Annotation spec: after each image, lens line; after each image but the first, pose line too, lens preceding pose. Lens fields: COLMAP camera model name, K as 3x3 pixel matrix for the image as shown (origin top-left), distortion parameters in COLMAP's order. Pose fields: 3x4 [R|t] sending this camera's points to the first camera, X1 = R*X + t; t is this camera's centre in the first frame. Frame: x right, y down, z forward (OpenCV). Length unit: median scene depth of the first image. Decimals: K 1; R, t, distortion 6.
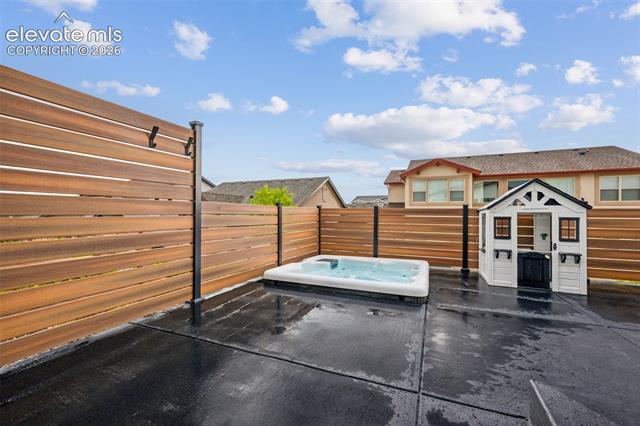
lens RADIAL K [[261.6, 0, 318.5], [0, 261.6, 216.5], [0, 0, 1]] dist [-0.001411, 0.000124]
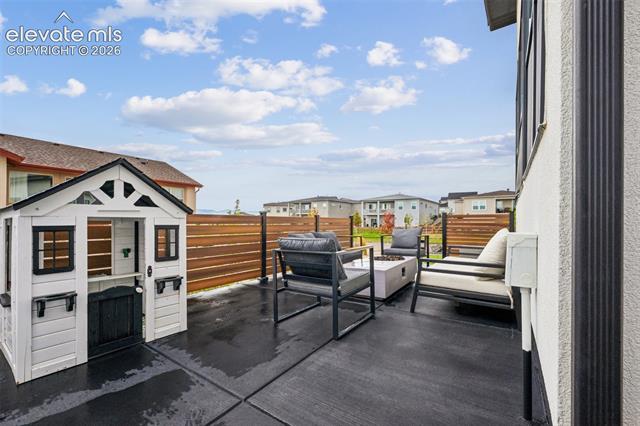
lens RADIAL K [[261.6, 0, 318.5], [0, 261.6, 216.5], [0, 0, 1]] dist [-0.001411, 0.000124]
pose [[0.173127, 0.012049, 0.984826, 0.324356], [0.007448, 0.999881, -0.013543, -0.006248], [-0.984871, 0.009680, 0.173016, 0.452981]]
